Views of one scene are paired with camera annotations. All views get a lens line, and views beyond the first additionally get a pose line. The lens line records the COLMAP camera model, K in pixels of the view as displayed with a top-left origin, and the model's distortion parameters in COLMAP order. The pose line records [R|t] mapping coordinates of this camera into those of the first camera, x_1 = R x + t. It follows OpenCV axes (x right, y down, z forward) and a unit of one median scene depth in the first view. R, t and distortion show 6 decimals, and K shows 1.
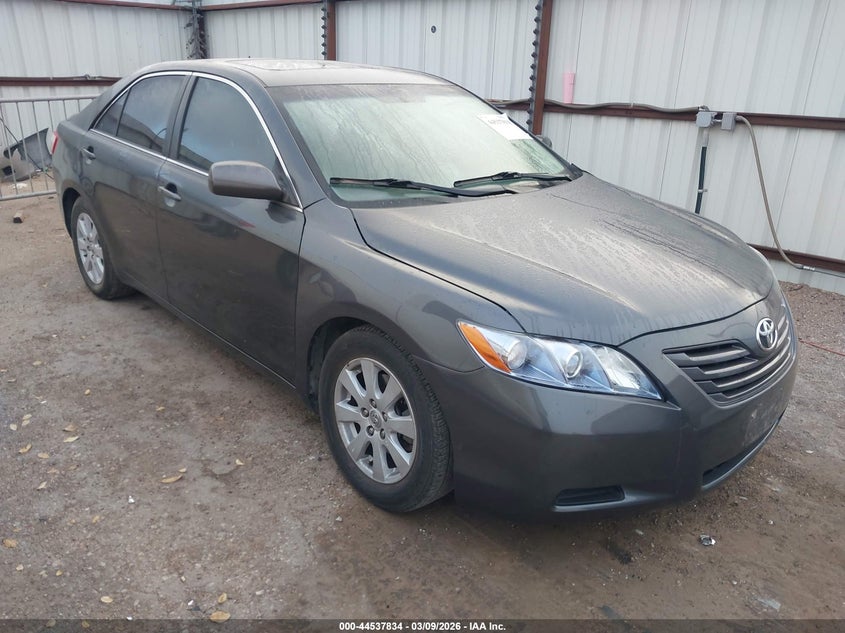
lens RADIAL K [[662.8, 0, 426.8], [0, 662.8, 316.3], [0, 0, 1]] dist [0.066844, -0.114127]
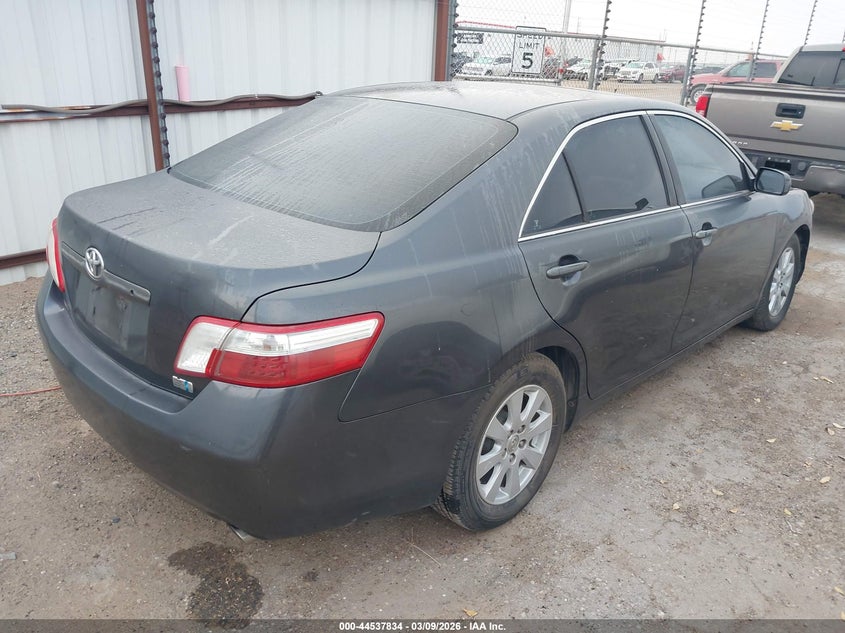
lens RADIAL K [[662.8, 0, 426.8], [0, 662.8, 316.3], [0, 0, 1]] dist [0.066844, -0.114127]
pose [[-0.043869, -0.403121, 0.914095, -1.167969], [0.321809, 0.860504, 0.394931, -0.532476], [-0.945788, 0.311489, 0.091979, 1.183619]]
